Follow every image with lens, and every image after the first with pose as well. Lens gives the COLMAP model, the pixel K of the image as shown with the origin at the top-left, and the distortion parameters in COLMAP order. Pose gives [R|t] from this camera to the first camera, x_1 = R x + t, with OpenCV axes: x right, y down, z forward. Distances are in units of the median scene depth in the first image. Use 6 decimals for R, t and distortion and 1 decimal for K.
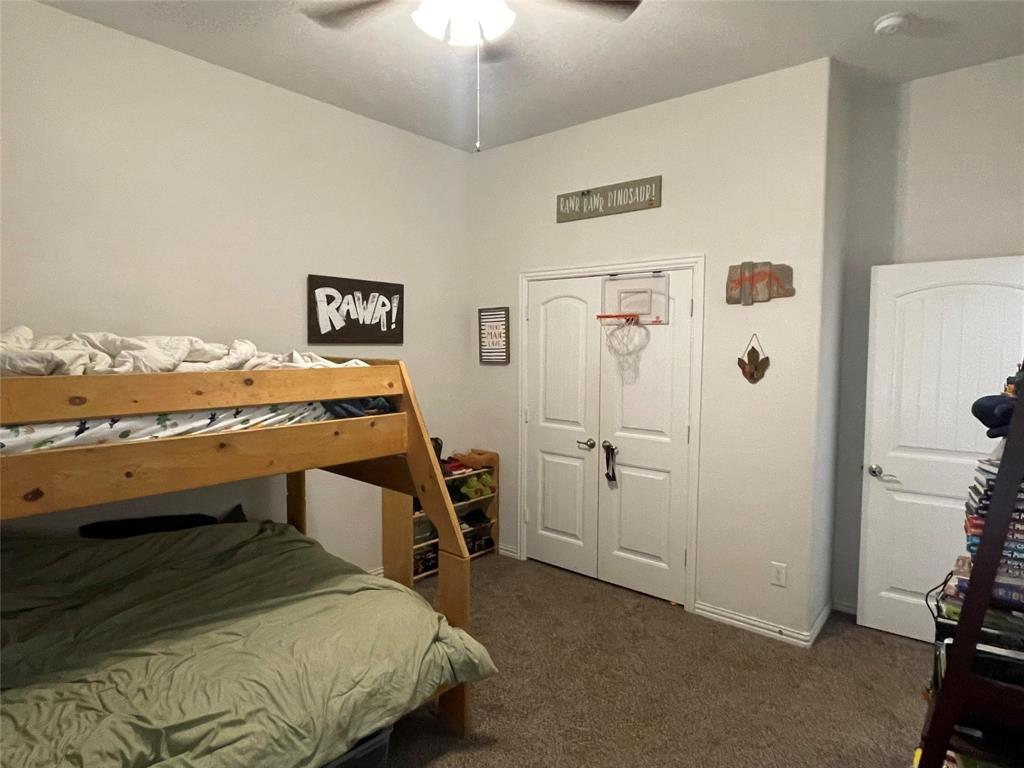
lens RADIAL K [[584.1, 0, 508.2], [0, 584.1, 390.2], [0, 0, 1]] dist [-0.003730, -0.000617]
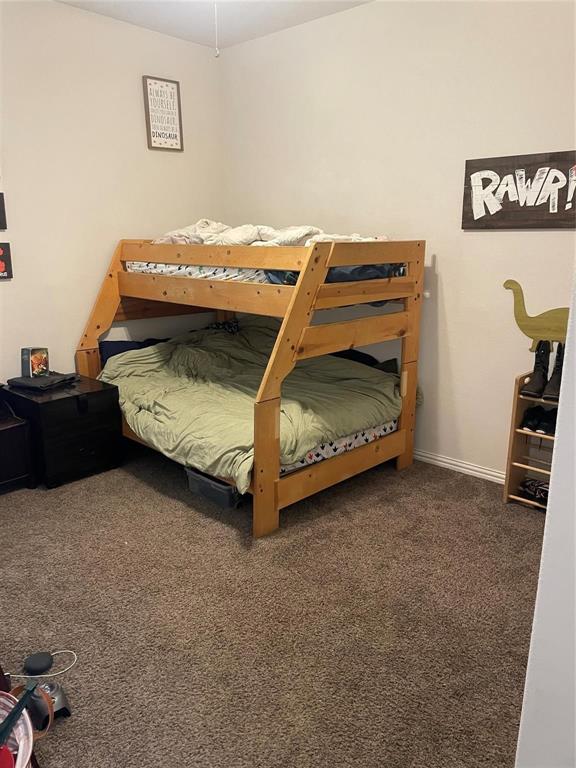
lens RADIAL K [[571.7, 0, 284.7], [0, 571.7, 379.0], [0, 0, 1]] dist [0.044171, -0.019207]
pose [[-0.025947, 0.240560, -0.970287, 0.721286], [-0.082269, 0.966808, 0.241897, -0.043063], [0.996272, 0.086101, -0.005295, 0.692163]]
